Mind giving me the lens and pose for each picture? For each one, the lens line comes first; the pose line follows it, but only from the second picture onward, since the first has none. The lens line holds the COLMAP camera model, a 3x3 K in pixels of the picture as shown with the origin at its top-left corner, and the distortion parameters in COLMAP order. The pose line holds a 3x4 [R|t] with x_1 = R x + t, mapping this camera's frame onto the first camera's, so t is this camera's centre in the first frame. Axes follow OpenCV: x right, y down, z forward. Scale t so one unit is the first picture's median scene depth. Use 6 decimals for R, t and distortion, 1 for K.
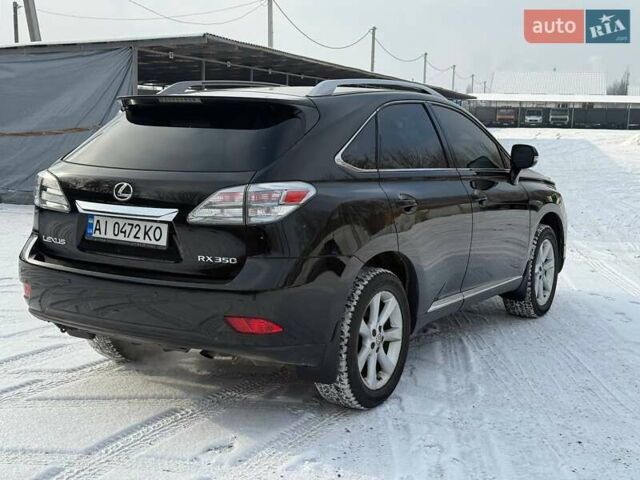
lens RADIAL K [[899.0, 0, 320.0], [0, 899.0, 240.0], [0, 0, 1]] dist [0.144494, -0.179522]
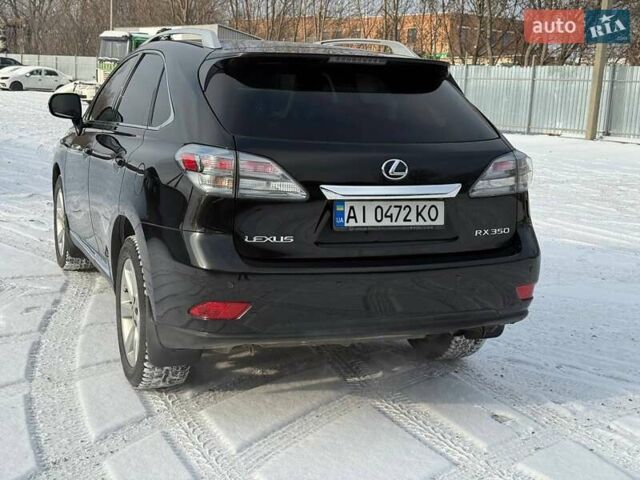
lens RADIAL K [[899.0, 0, 320.0], [0, 899.0, 240.0], [0, 0, 1]] dist [0.144494, -0.179522]
pose [[0.595998, -0.138631, 0.790929, -0.949521], [0.077560, 0.990317, 0.115134, -0.091432], [-0.799232, -0.007275, 0.600979, 0.535015]]
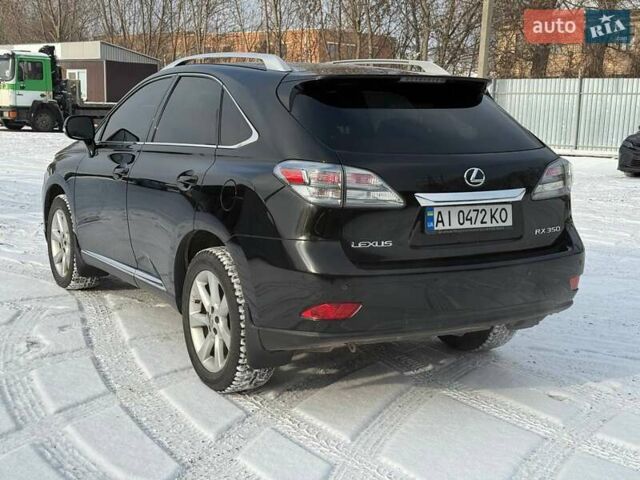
lens RADIAL K [[899.0, 0, 320.0], [0, 899.0, 240.0], [0, 0, 1]] dist [0.144494, -0.179522]
pose [[0.467533, -0.148477, 0.871417, -1.138639], [0.103394, 0.988212, 0.112904, -0.112716], [-0.877908, 0.037313, 0.477374, 0.684546]]
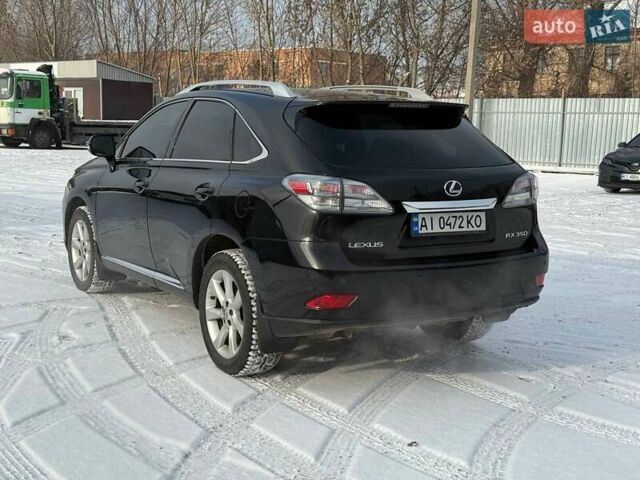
lens RADIAL K [[901.7, 0, 325.1], [0, 901.7, 240.4], [0, 0, 1]] dist [0.126124, -0.050867]
pose [[0.453579, -0.132574, 0.881300, -1.290425], [0.102276, 0.990084, 0.096300, -0.114061], [-0.885328, 0.046456, 0.462641, 0.618489]]
